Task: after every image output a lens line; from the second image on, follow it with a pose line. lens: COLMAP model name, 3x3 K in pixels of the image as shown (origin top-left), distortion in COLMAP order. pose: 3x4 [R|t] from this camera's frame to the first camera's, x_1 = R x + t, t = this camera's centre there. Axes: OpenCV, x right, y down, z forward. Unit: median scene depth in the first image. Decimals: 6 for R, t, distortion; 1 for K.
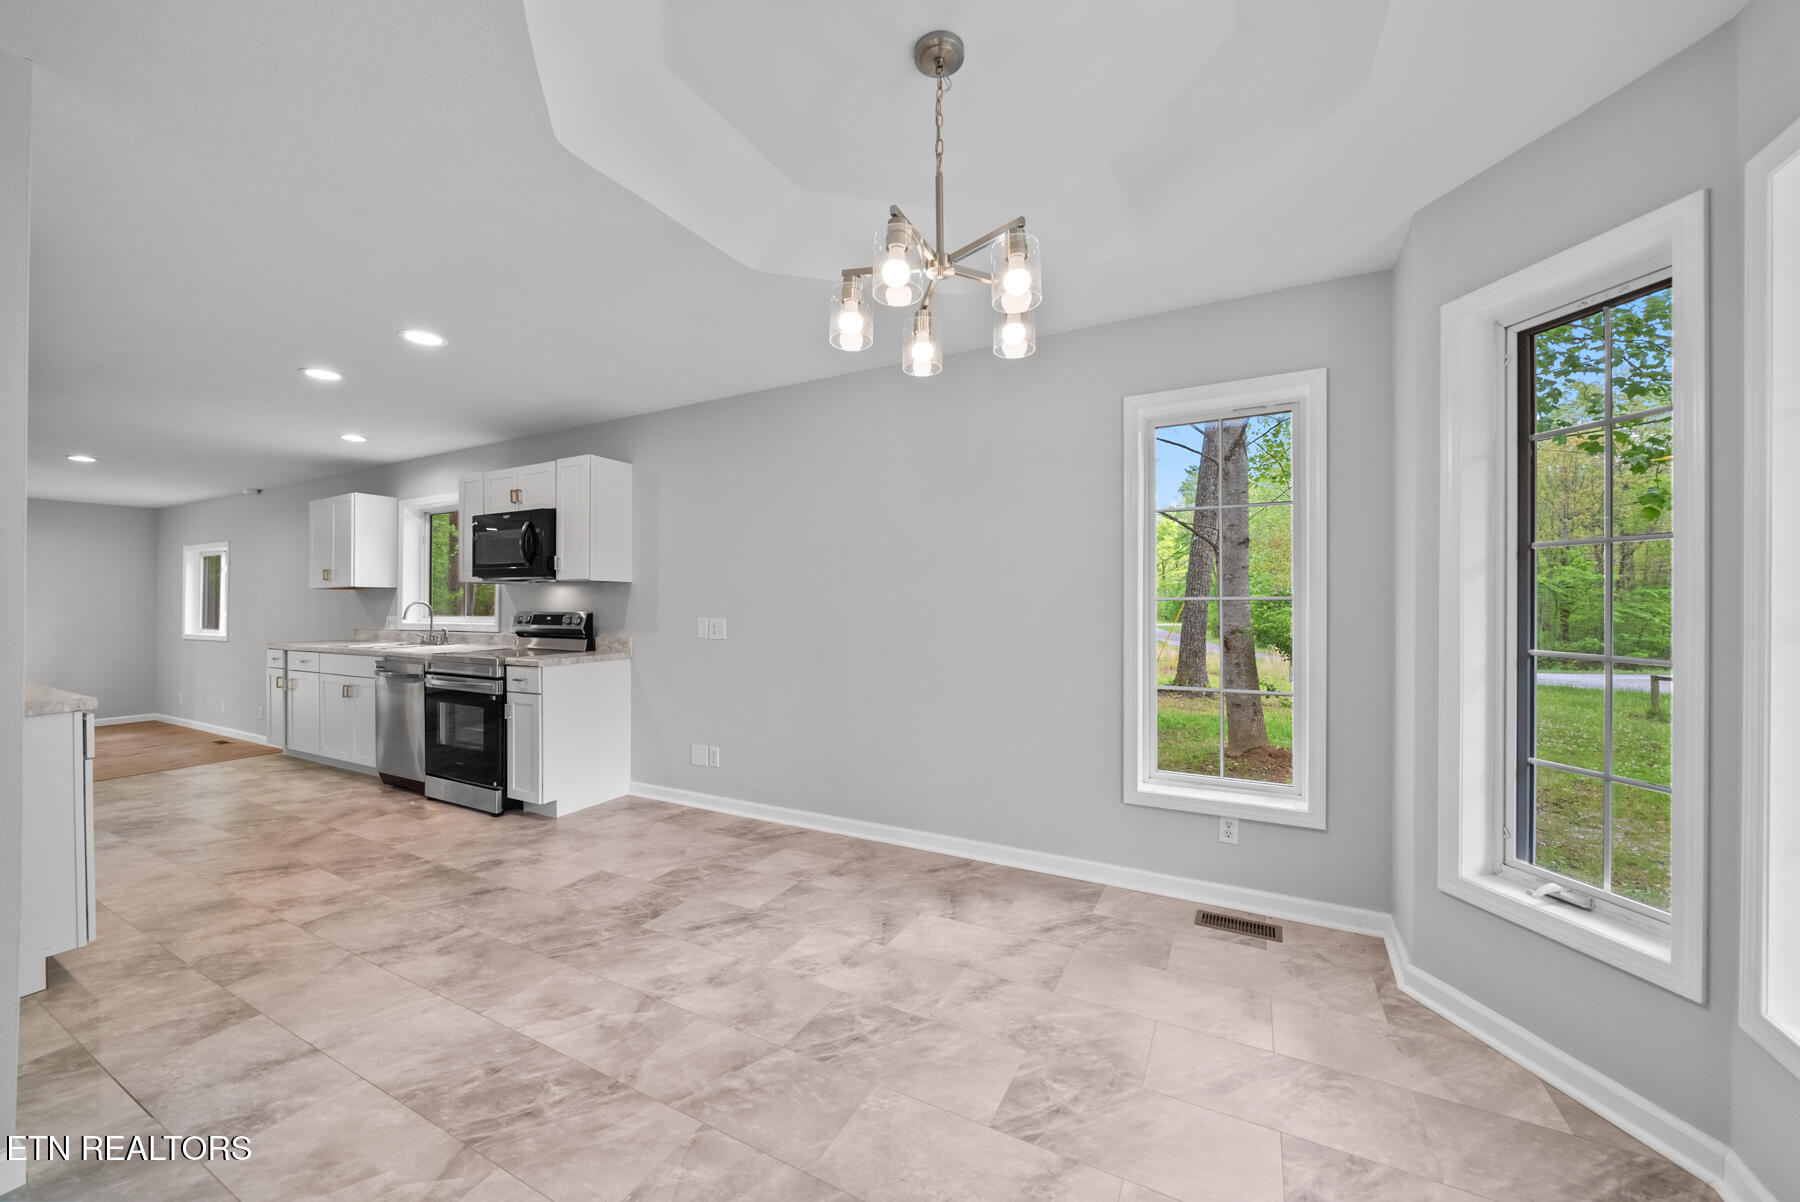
lens RADIAL K [[669.9, 0, 896.0], [0, 669.9, 593.4], [0, 0, 1]] dist [-0.001346, -0.000086]
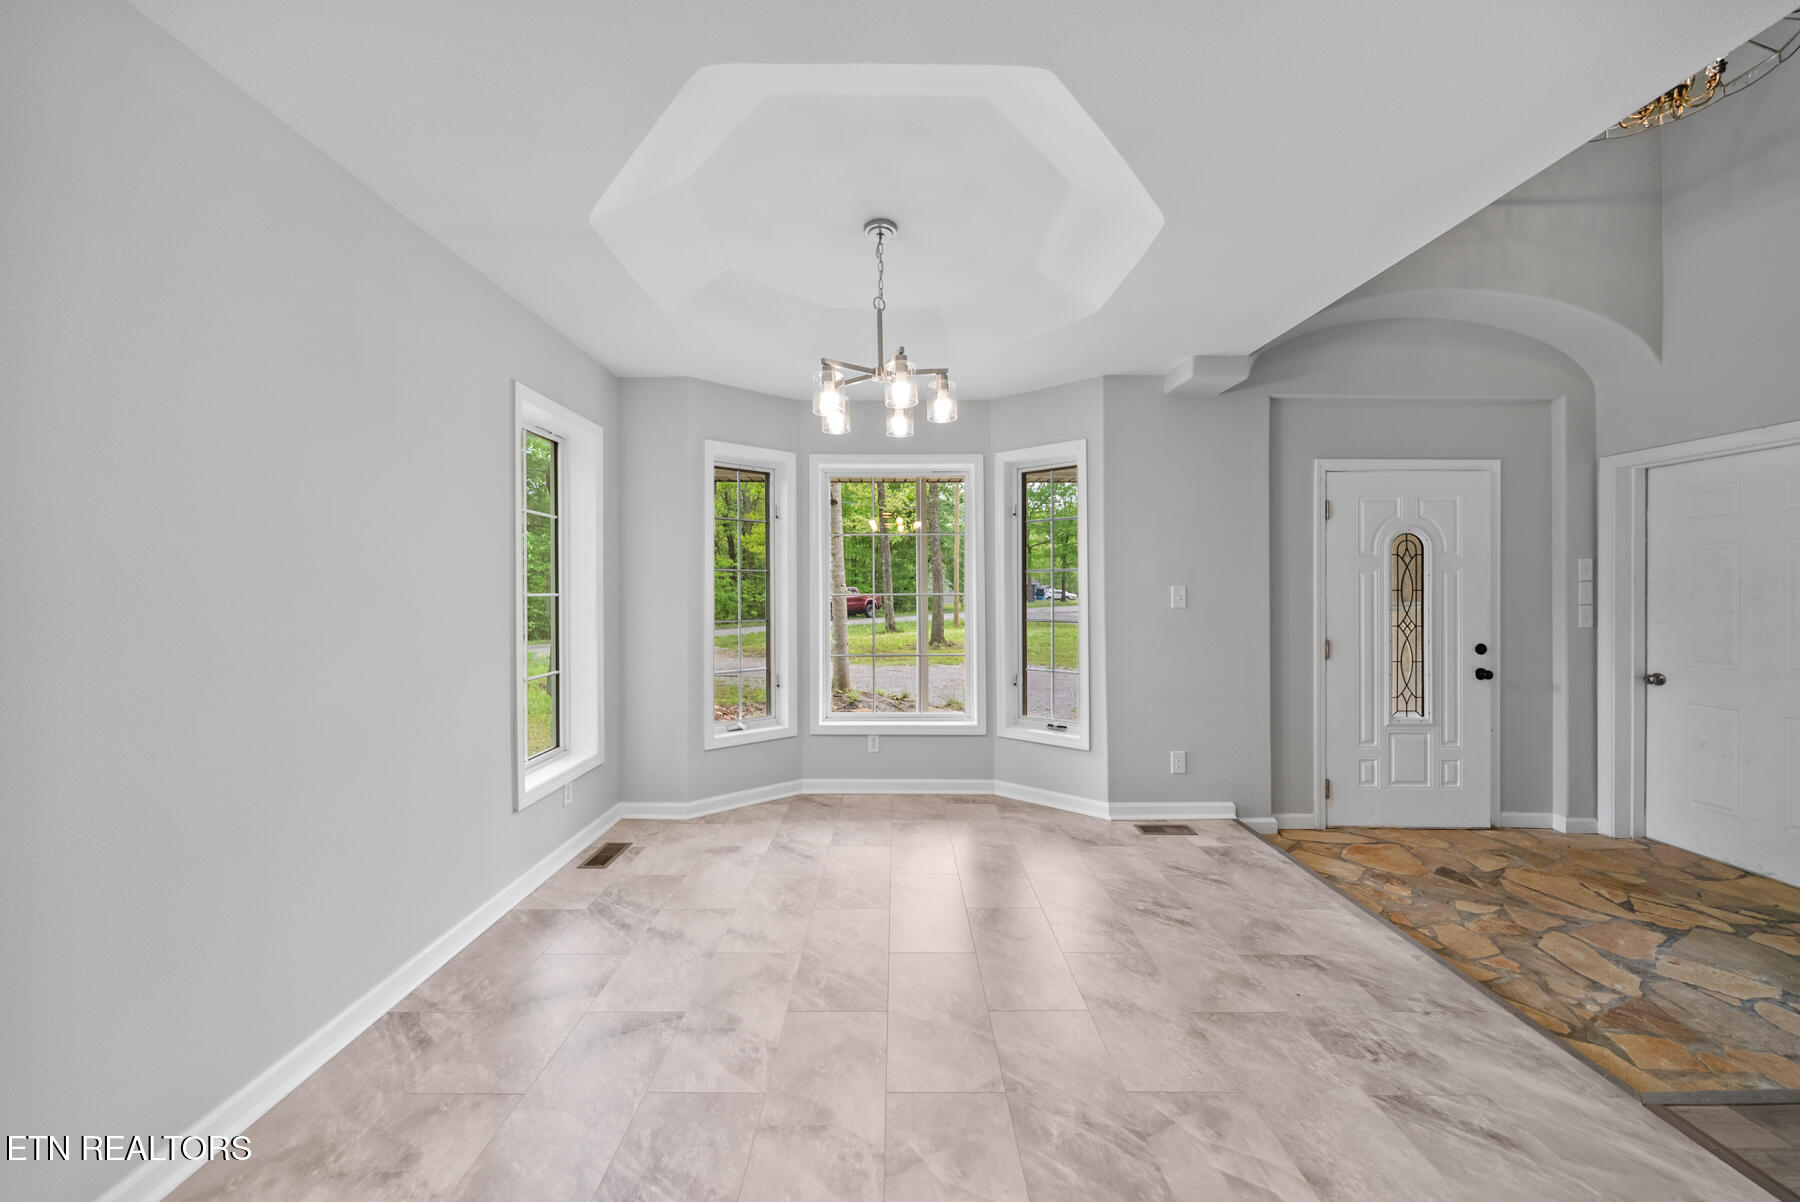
lens RADIAL K [[619.4, 0, 895.3], [0, 619.4, 602.1], [0, 0, 1]] dist [-0.001190, 0.000618]
pose [[-0.470723, -0.011040, 0.882212, -0.955262], [-0.010015, 0.999924, 0.007170, 0.006822], [-0.882224, -0.005460, -0.470798, 1.327268]]
